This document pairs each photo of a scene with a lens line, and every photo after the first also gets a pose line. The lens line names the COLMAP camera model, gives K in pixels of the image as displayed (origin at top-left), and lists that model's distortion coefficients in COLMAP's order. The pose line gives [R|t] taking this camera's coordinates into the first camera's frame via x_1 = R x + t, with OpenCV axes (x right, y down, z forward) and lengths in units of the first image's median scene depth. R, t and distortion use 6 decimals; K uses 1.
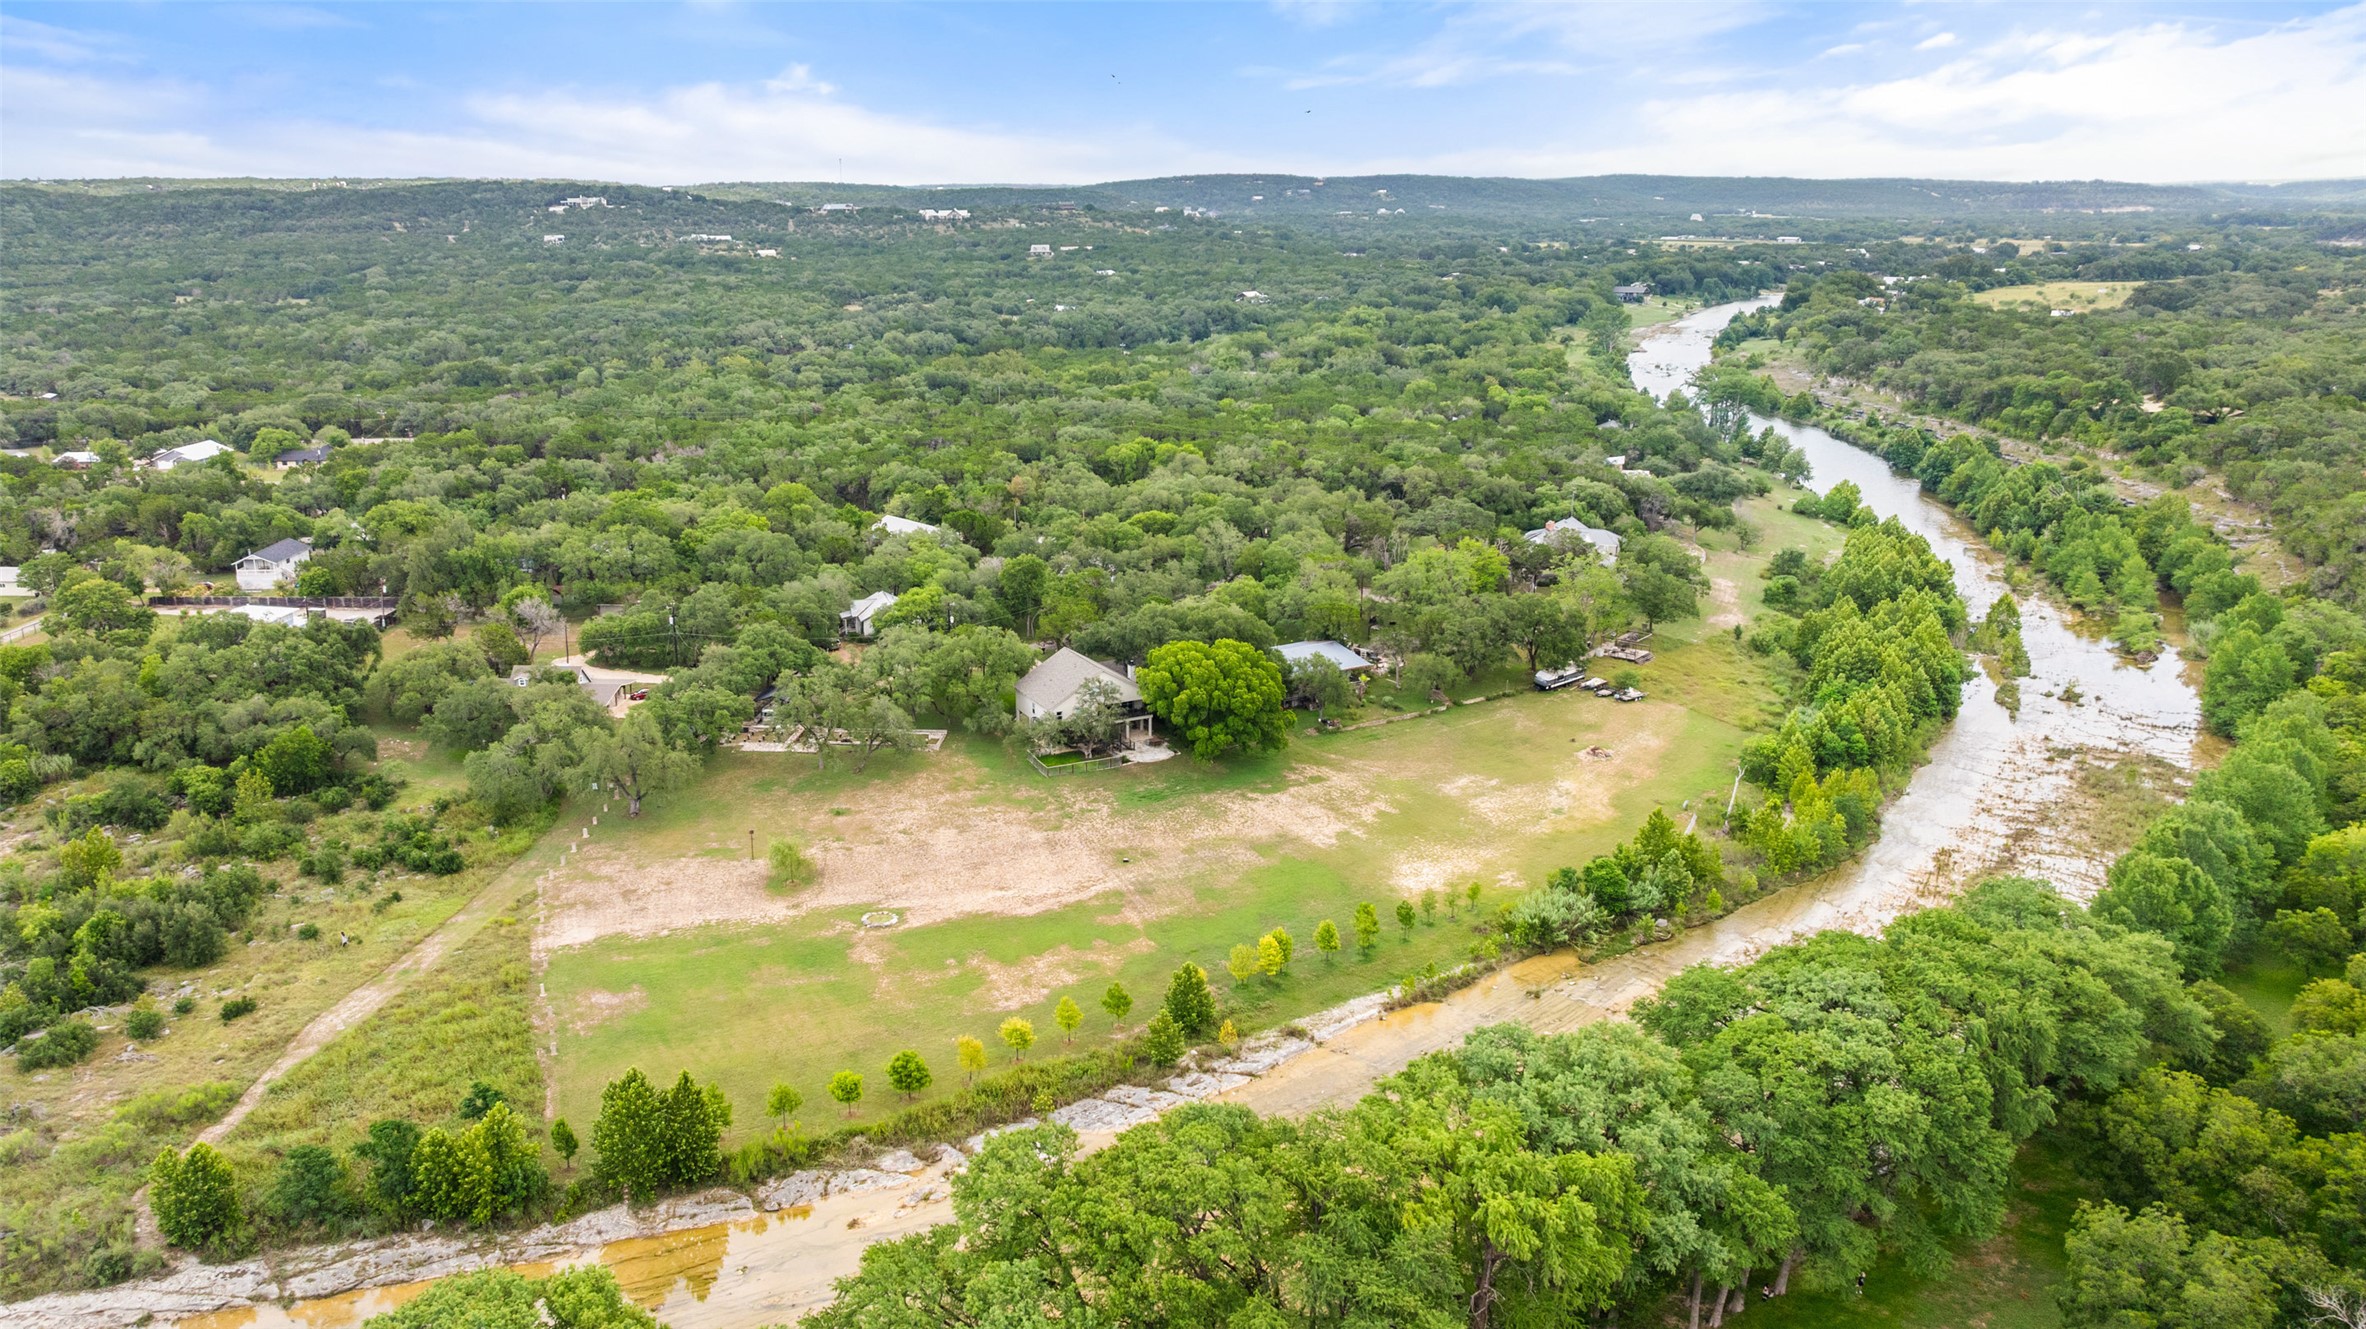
lens RADIAL K [[1662.6, 0, 1183.0], [0, 1662.6, 664.5], [0, 0, 1]] dist [-0.022845, 0.006536]
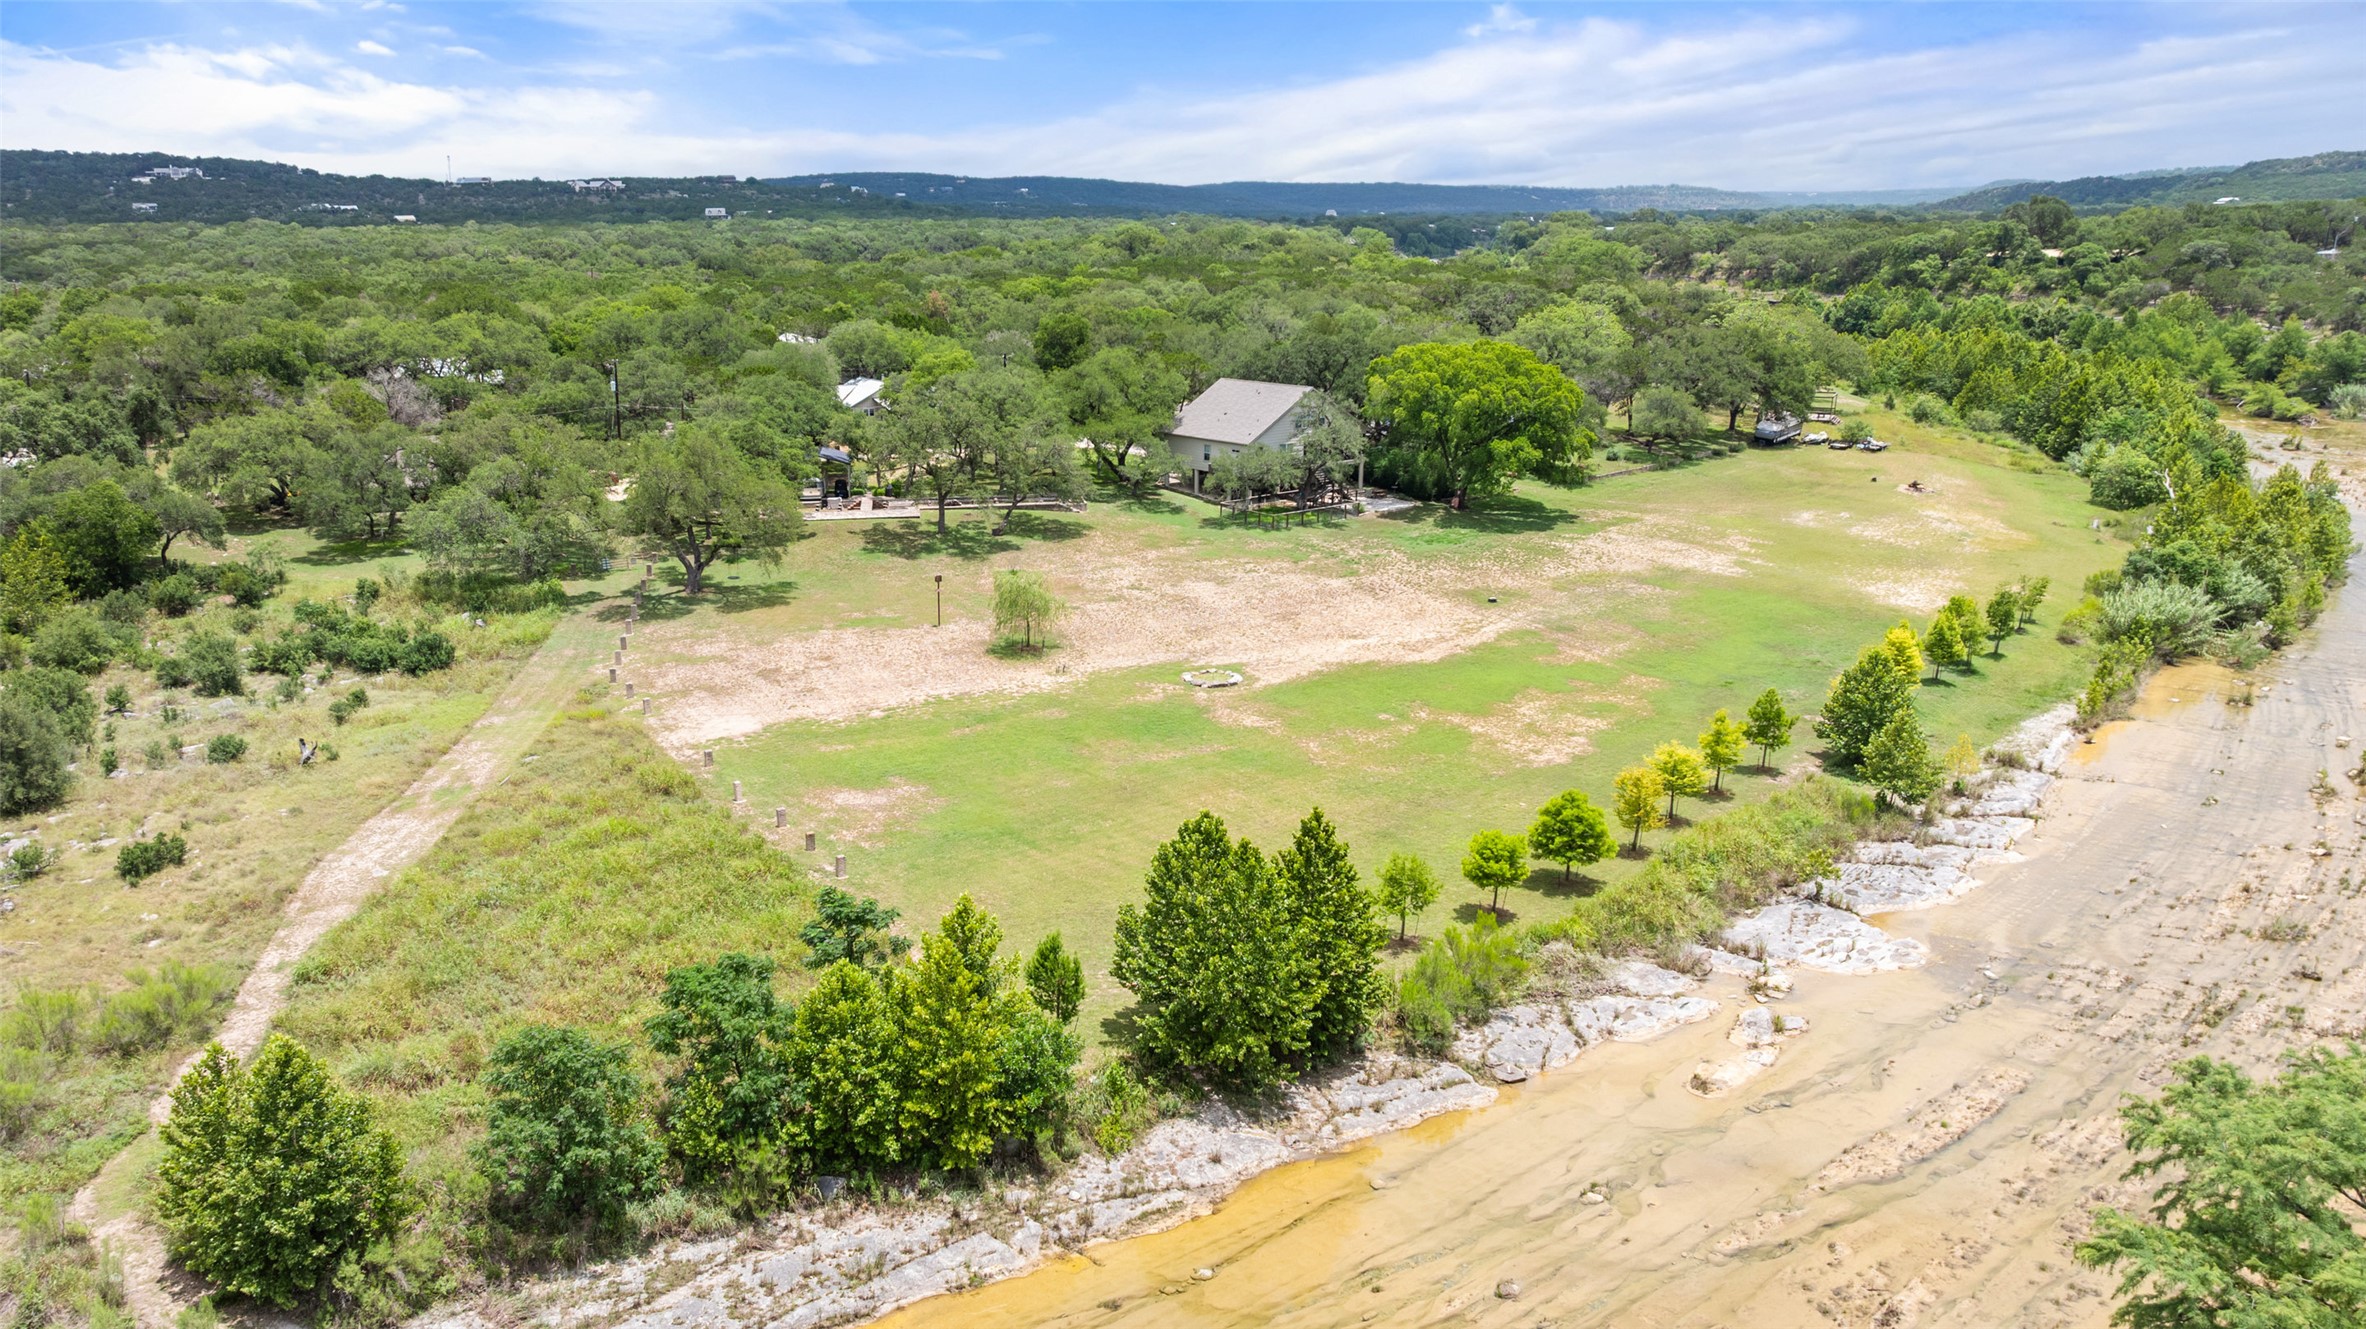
lens RADIAL K [[1689.4, 0, 1183.0], [0, 1689.4, 664.5], [0, 0, 1]] dist [-0.052895, 0.064142]
pose [[0.980336, -0.055743, 0.189301, -0.314975], [0.055551, 0.998436, 0.006327, 0.145052], [-0.189358, 0.004313, 0.981899, 0.388295]]
